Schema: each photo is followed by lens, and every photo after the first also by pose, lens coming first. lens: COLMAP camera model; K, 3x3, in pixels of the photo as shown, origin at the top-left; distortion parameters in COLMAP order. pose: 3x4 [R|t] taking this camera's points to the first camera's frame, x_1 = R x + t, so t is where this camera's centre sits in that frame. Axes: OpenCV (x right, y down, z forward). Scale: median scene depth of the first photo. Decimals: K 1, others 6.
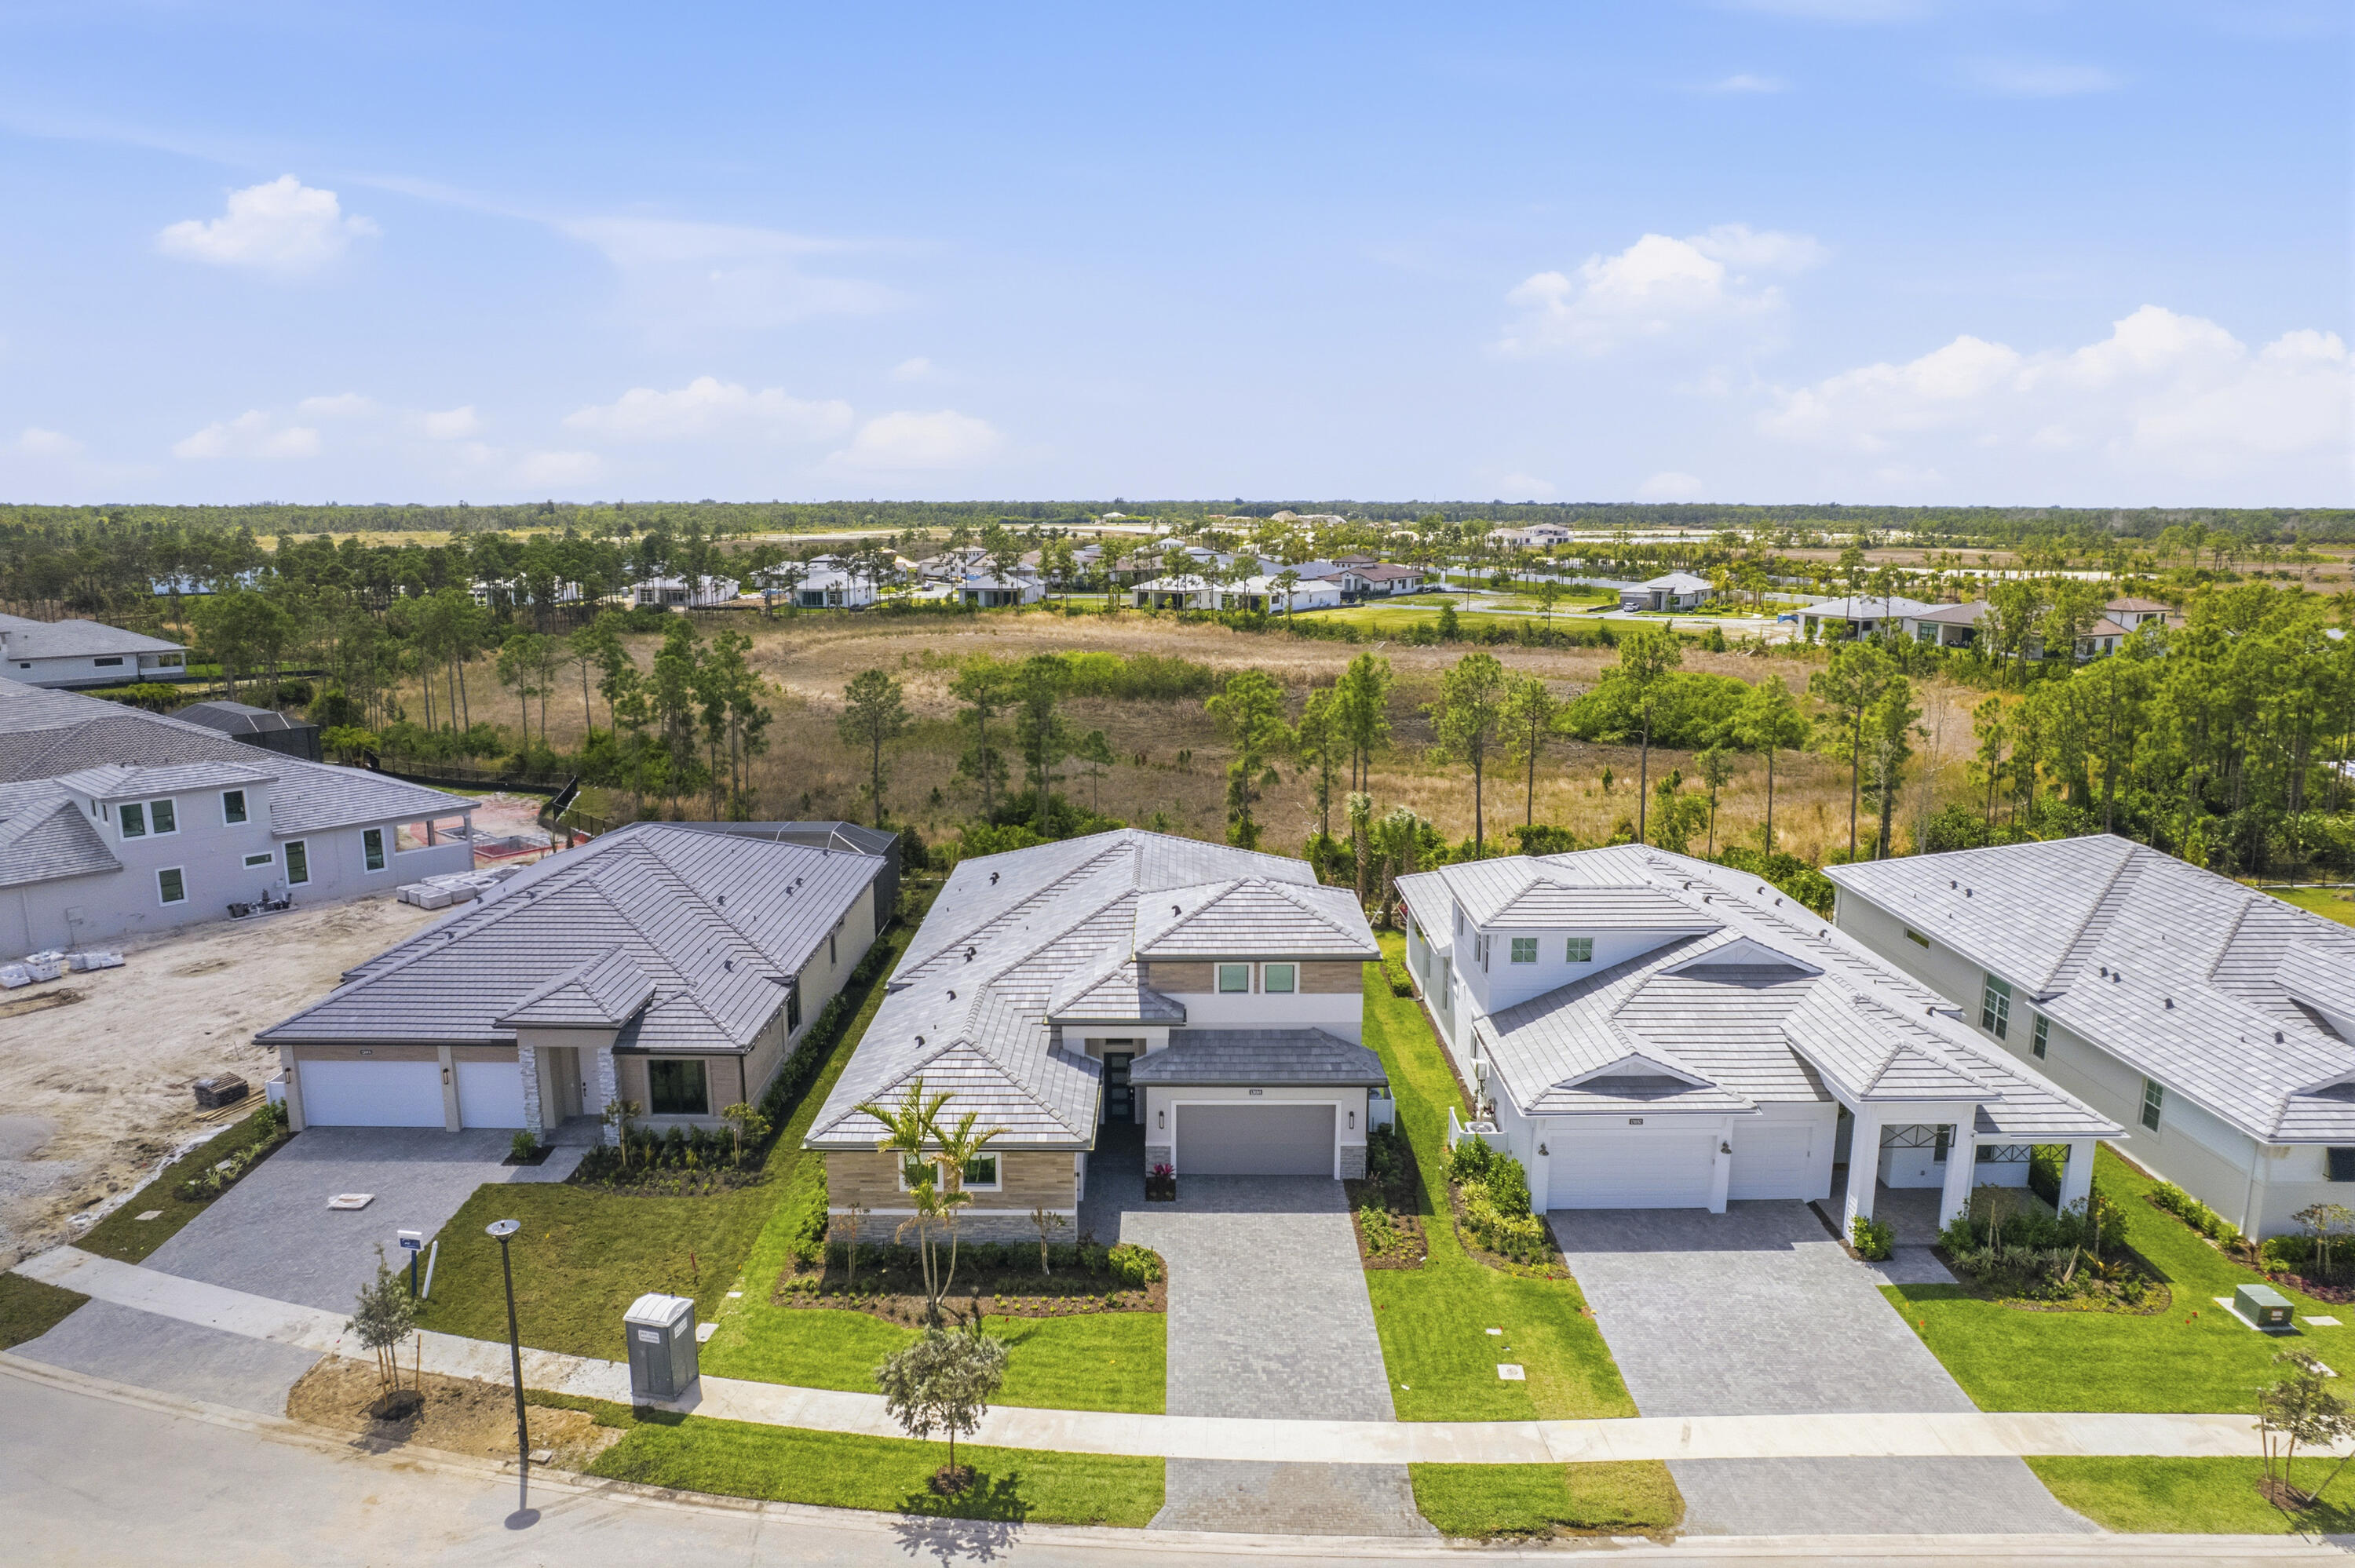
lens RADIAL K [[1482.3, 0, 1177.5], [0, 1482.3, 784.0], [0, 0, 1]] dist [-0.080098, 0.059815]
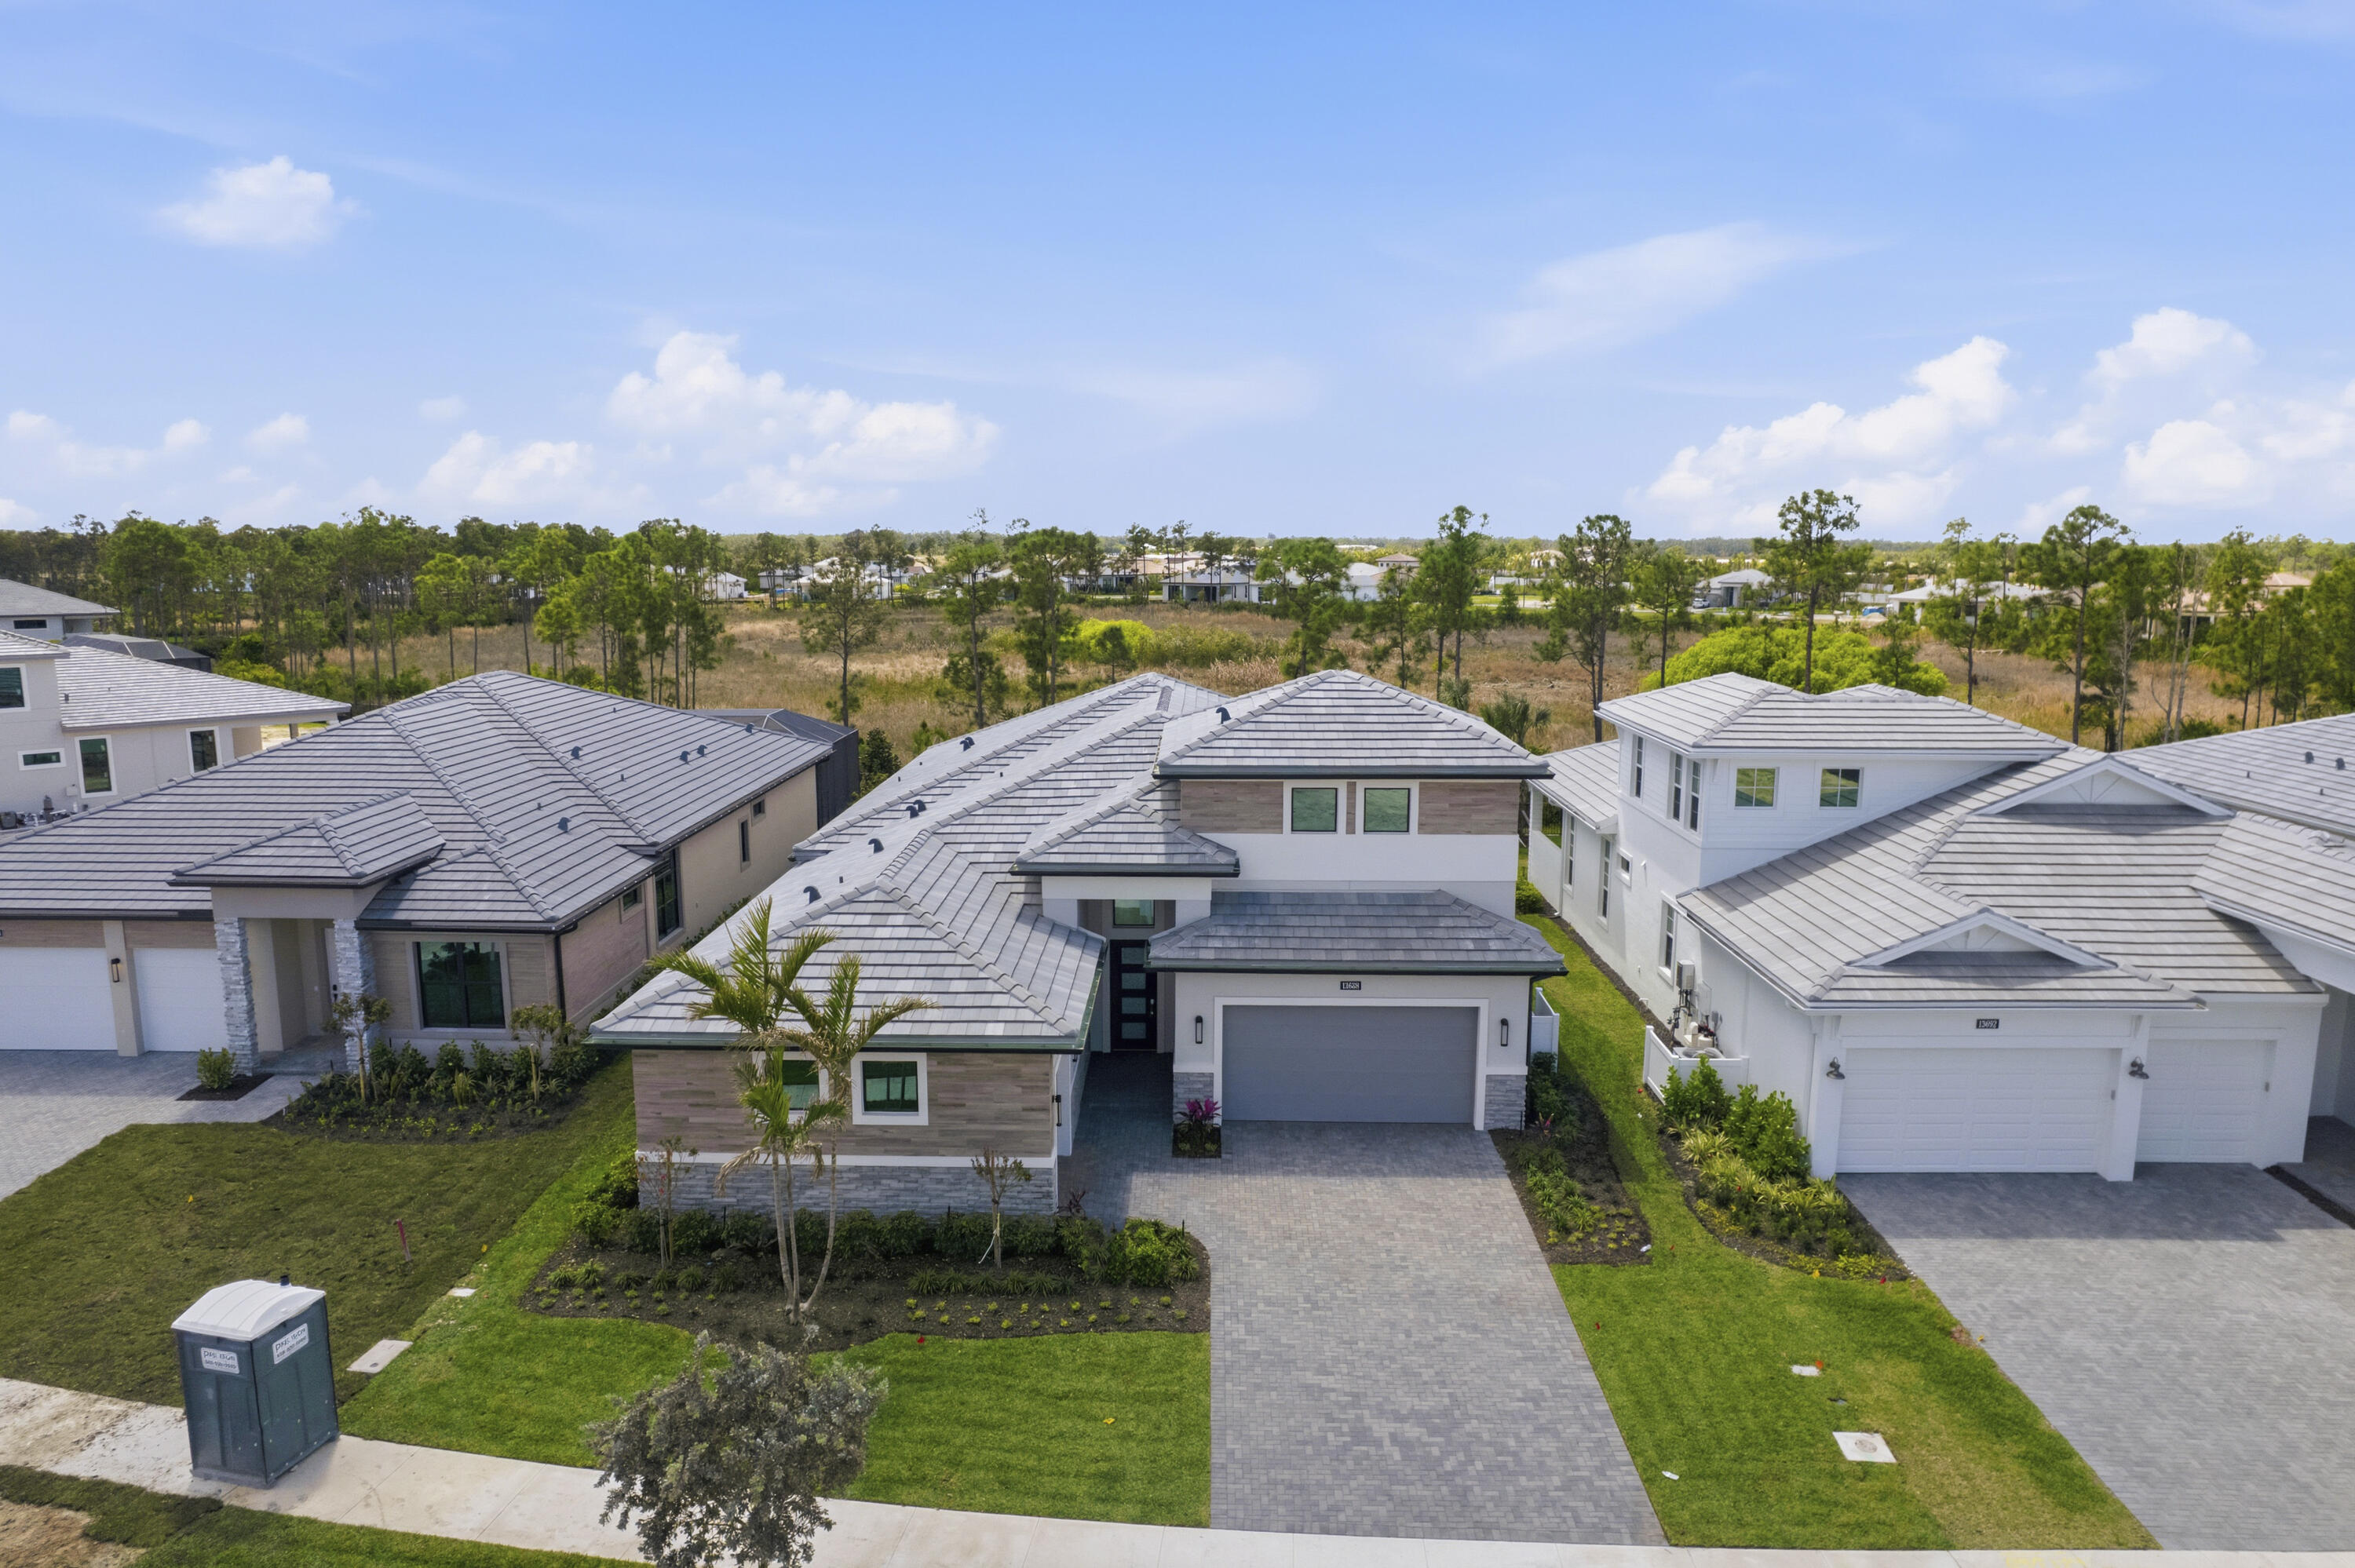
lens RADIAL K [[1513.7, 0, 1177.5], [0, 1513.7, 784.0], [0, 0, 1]] dist [-0.093660, 0.082663]
pose [[0.999787, 0.004653, -0.020106, -0.008065], [-0.005236, 0.999565, -0.029037, 0.150727], [0.019962, 0.029136, 0.999376, 0.381526]]
